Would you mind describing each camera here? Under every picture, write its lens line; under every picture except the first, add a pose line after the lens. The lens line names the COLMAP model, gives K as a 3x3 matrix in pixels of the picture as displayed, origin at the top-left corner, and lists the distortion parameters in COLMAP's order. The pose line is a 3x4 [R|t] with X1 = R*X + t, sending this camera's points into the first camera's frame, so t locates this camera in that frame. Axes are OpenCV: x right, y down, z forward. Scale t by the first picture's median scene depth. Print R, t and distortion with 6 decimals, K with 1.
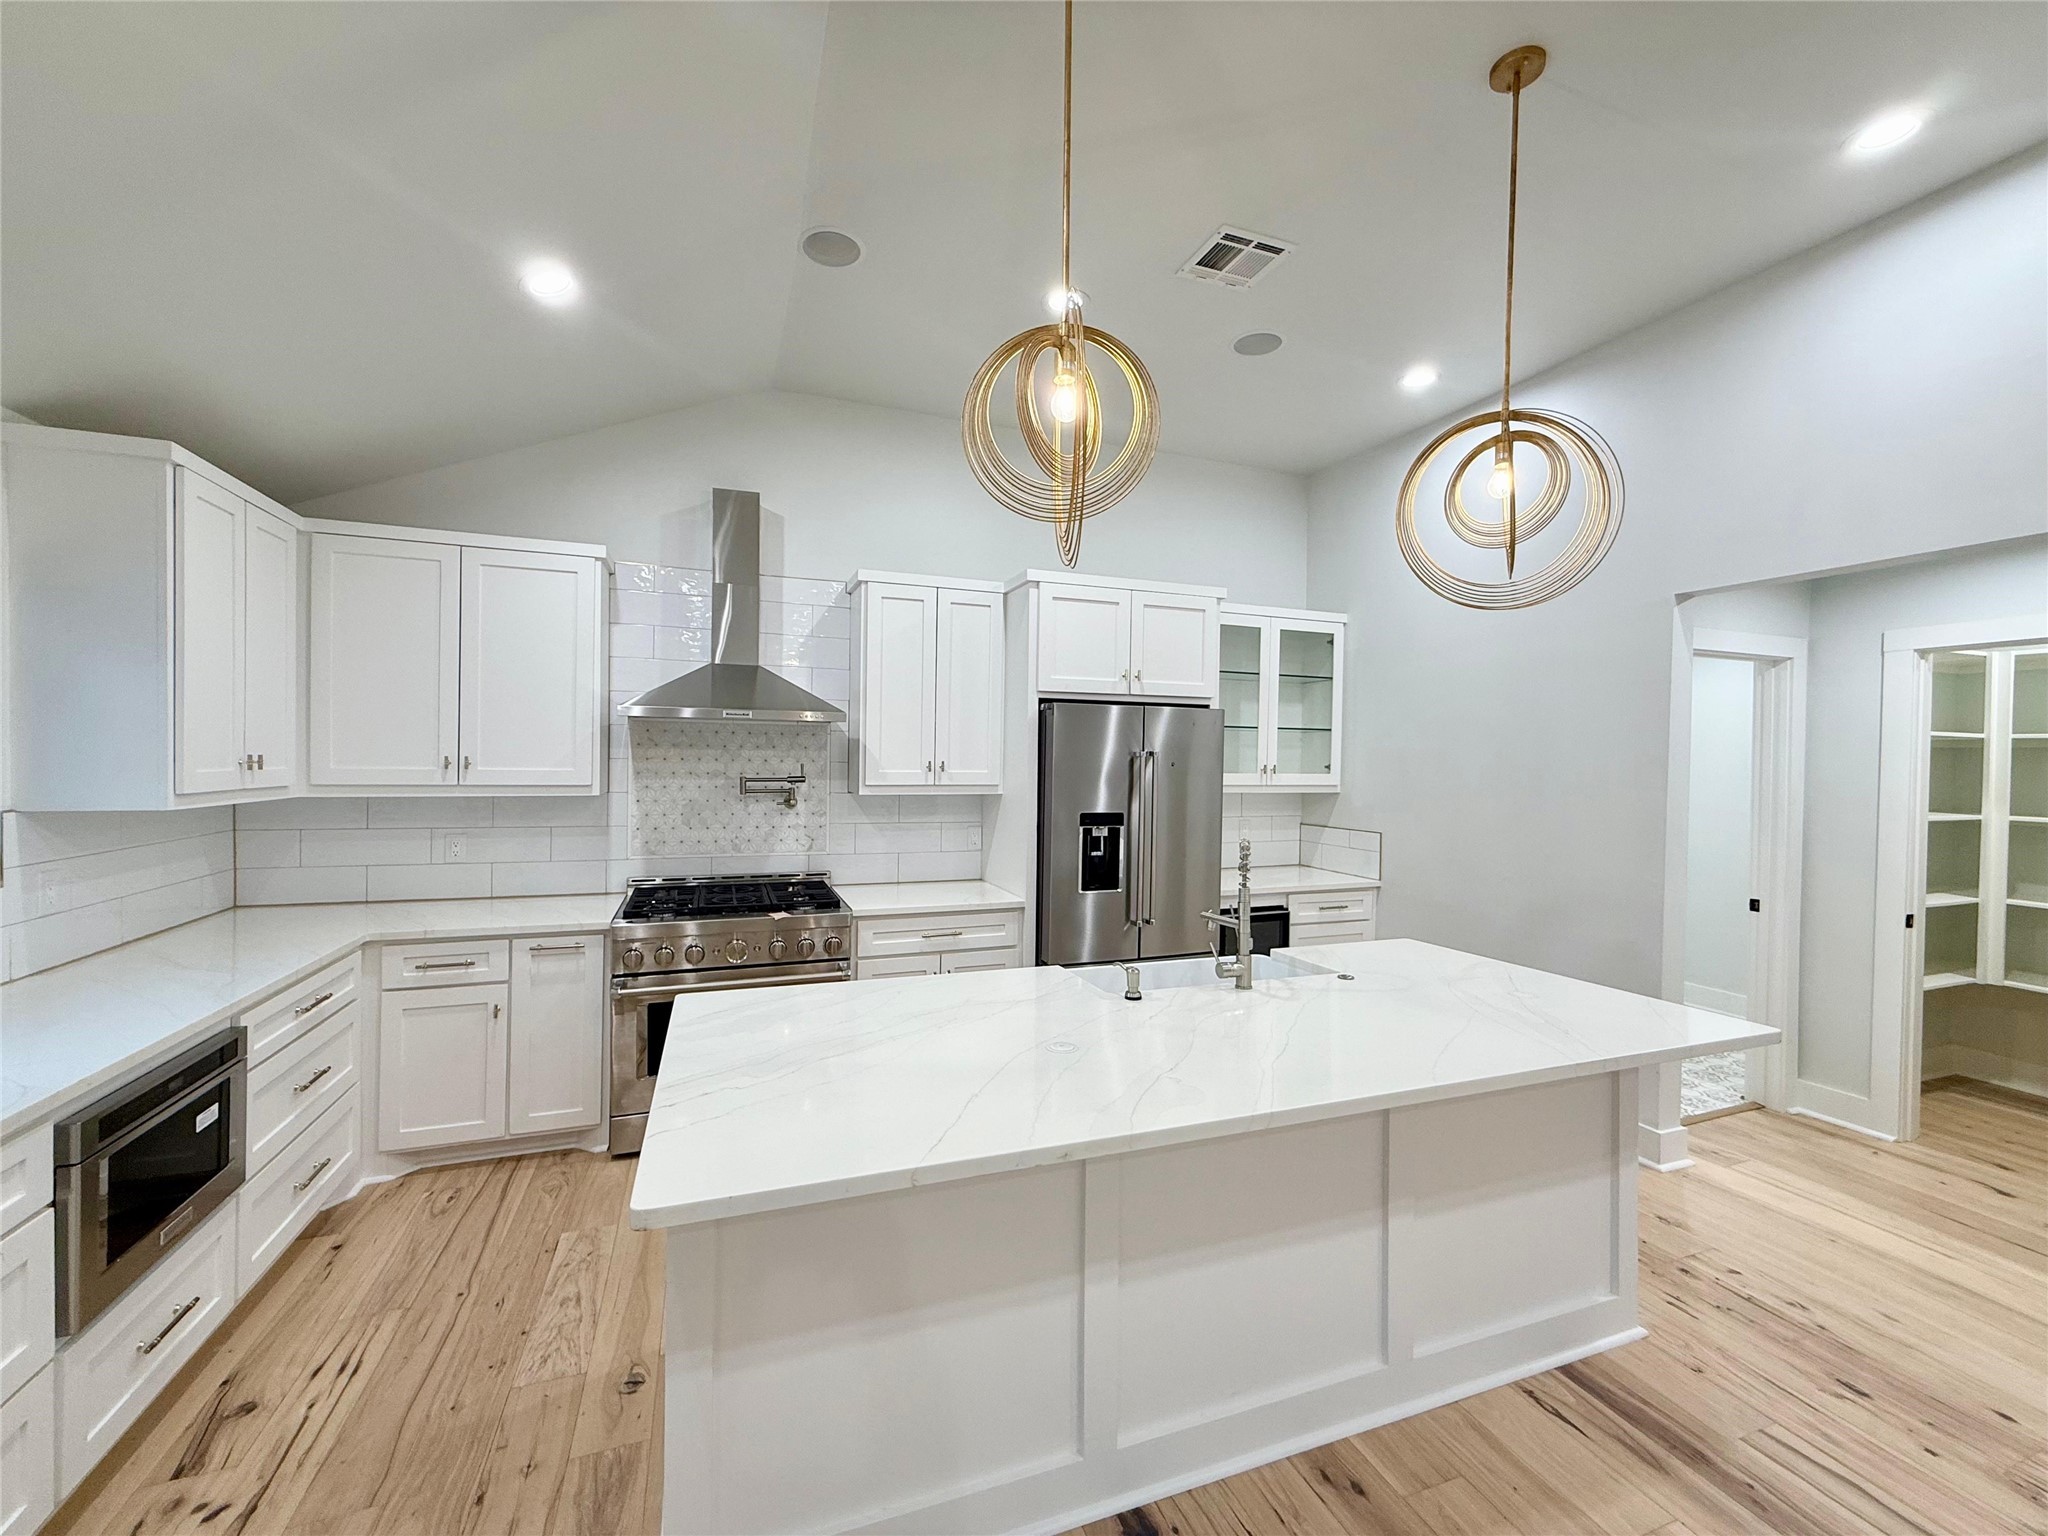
lens RADIAL K [[841.9, 0, 1014.5], [0, 841.9, 774.2], [0, 0, 1]] dist [-0.001305, 0.000087]
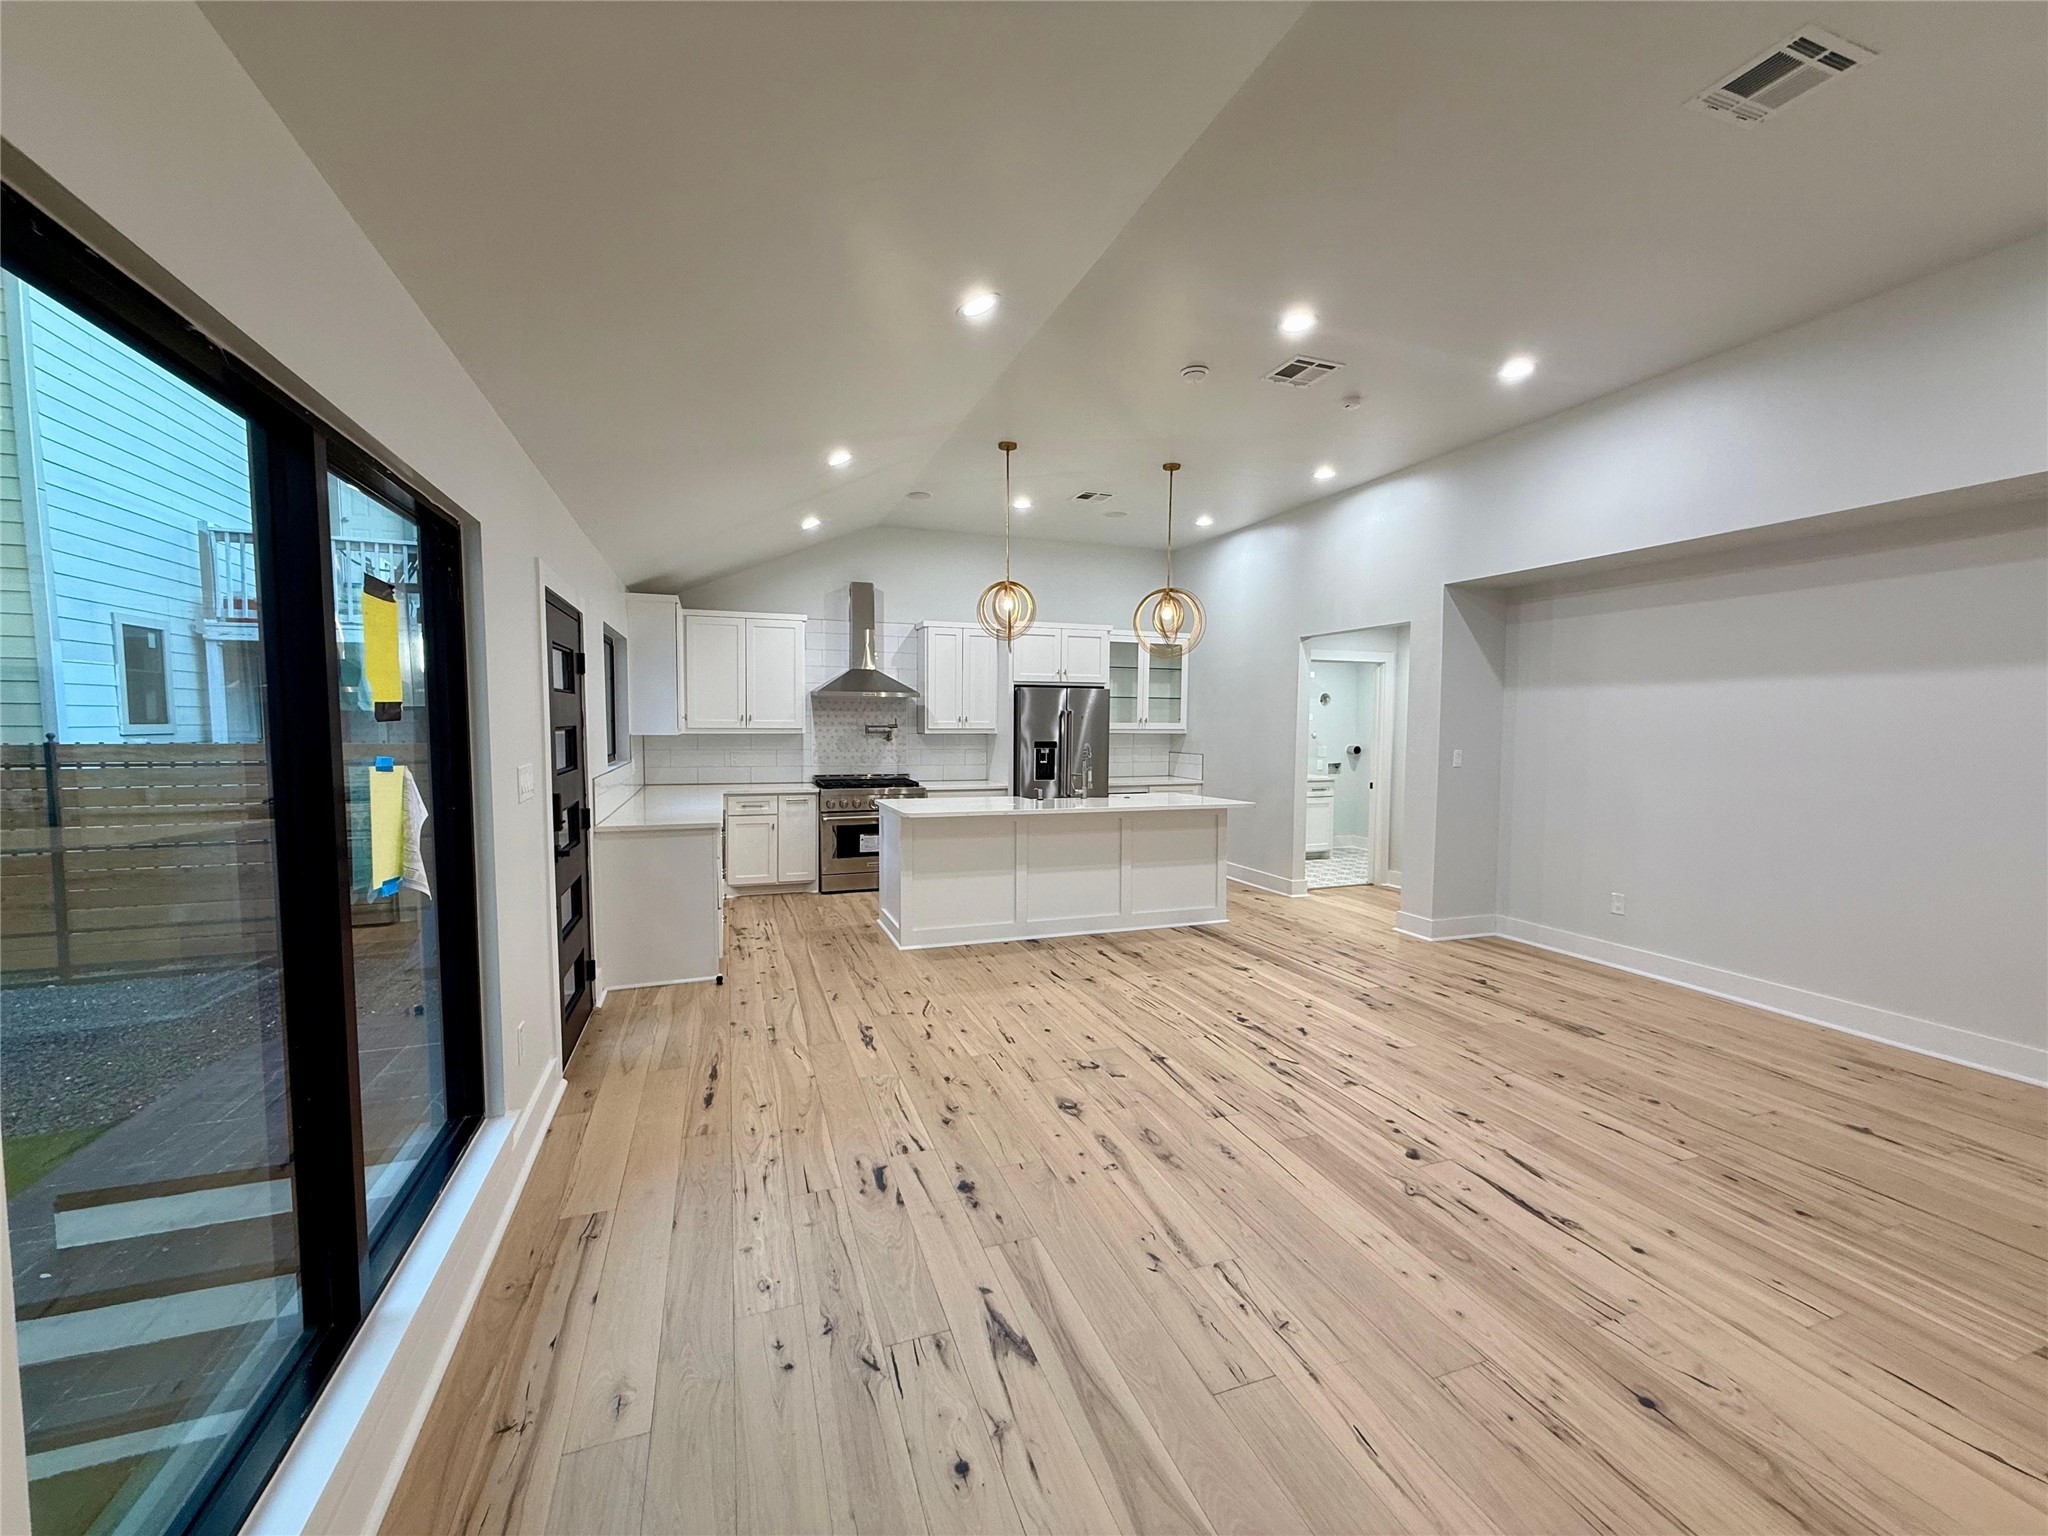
lens RADIAL K [[841.9, 0, 1026.9], [0, 841.9, 776.9], [0, 0, 1]] dist [-0.001305, 0.000087]
pose [[0.999973, -0.007370, 0.000562, 0.055567], [0.007337, 0.998974, 0.044694, 0.039026], [-0.000891, -0.044689, 0.999001, -0.993034]]
